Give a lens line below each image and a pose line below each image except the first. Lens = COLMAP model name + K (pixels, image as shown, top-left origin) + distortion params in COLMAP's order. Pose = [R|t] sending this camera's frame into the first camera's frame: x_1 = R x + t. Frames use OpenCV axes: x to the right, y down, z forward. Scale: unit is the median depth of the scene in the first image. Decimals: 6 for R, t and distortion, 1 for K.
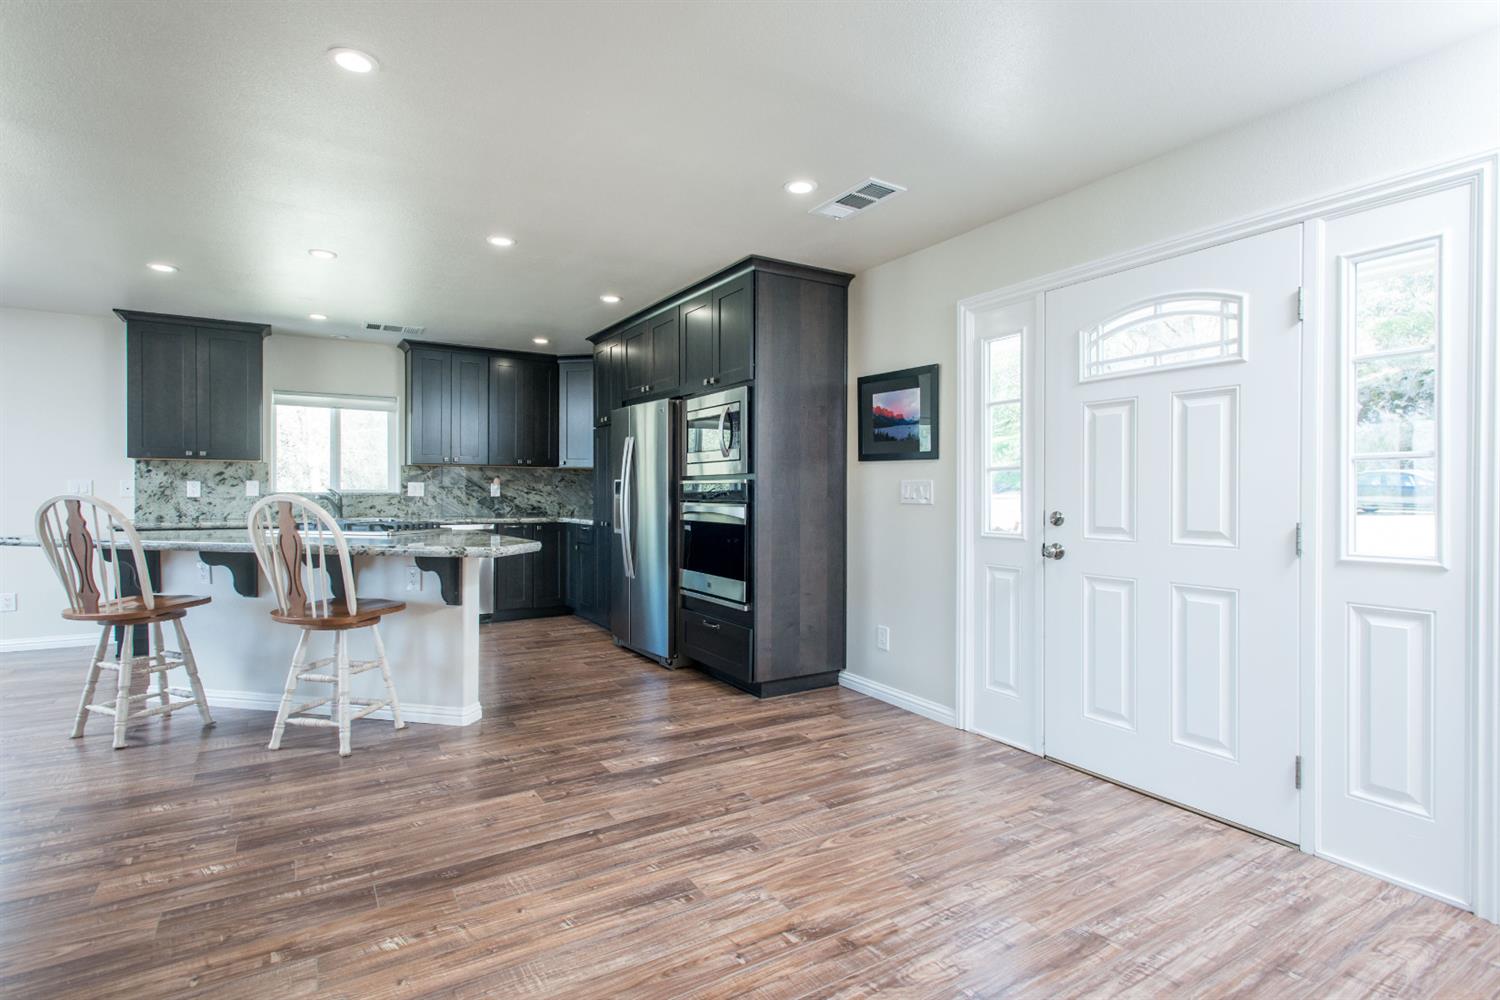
lens RADIAL K [[727.5, 0, 750.0], [0, 727.5, 500.0], [0, 0, 1]] dist [0.014422, -0.000327]
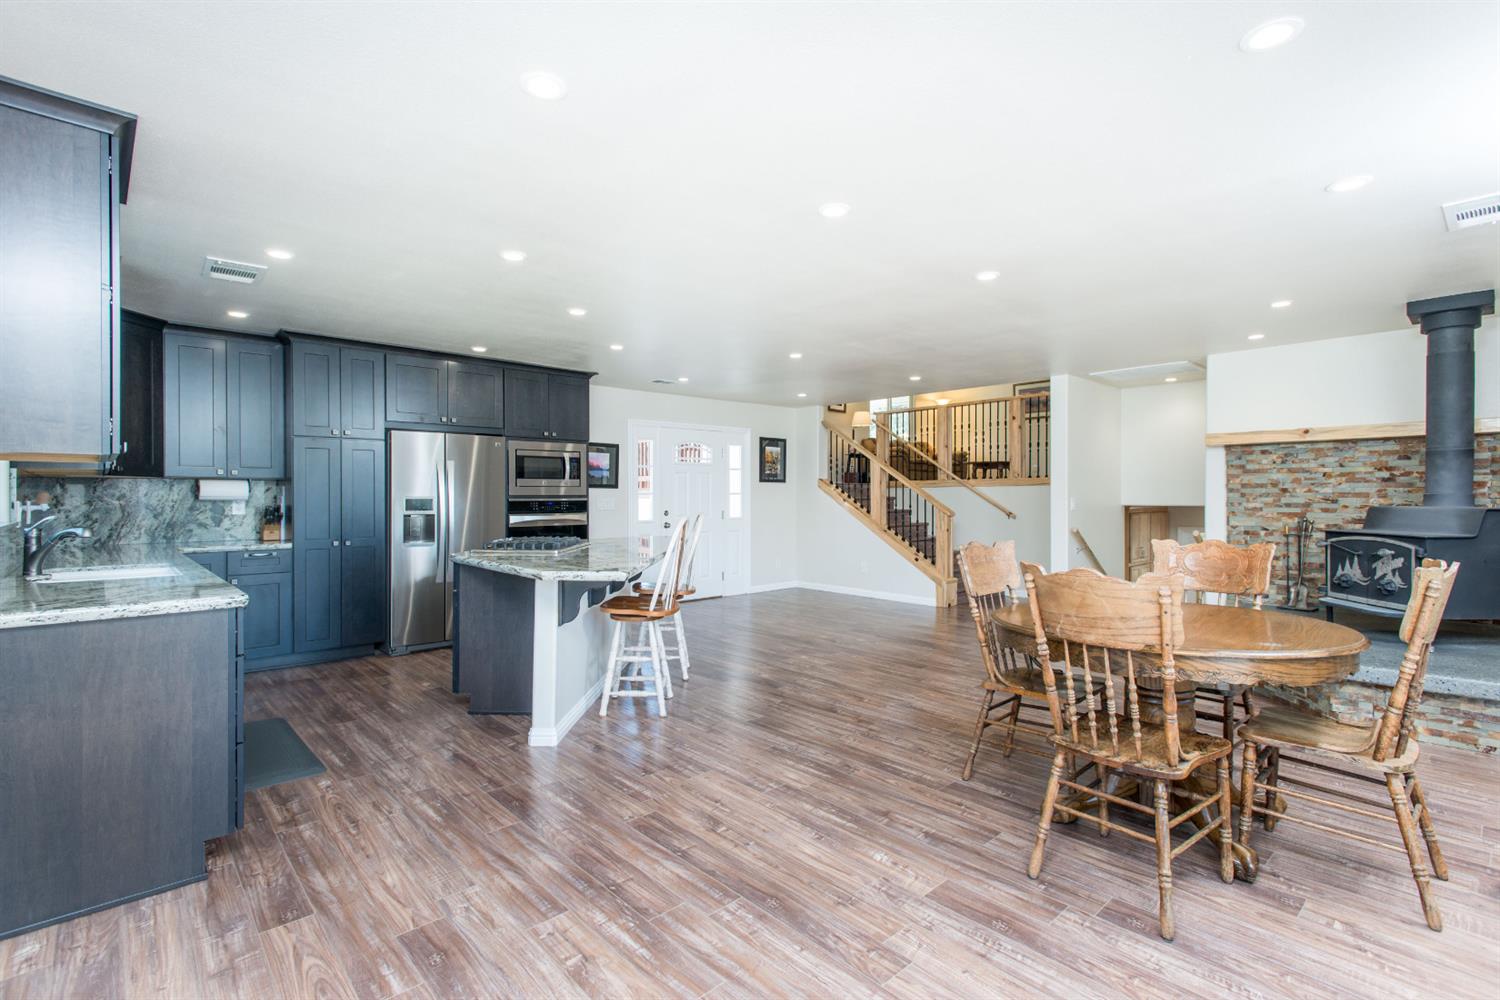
lens RADIAL K [[727.5, 0, 750.0], [0, 727.5, 500.0], [0, 0, 1]] dist [0.014422, -0.000327]
pose [[-0.166179, -0.012899, 0.986011, -2.317758], [0.001622, 0.999910, 0.013354, -0.070420], [-0.986094, 0.003818, -0.166143, 1.237768]]
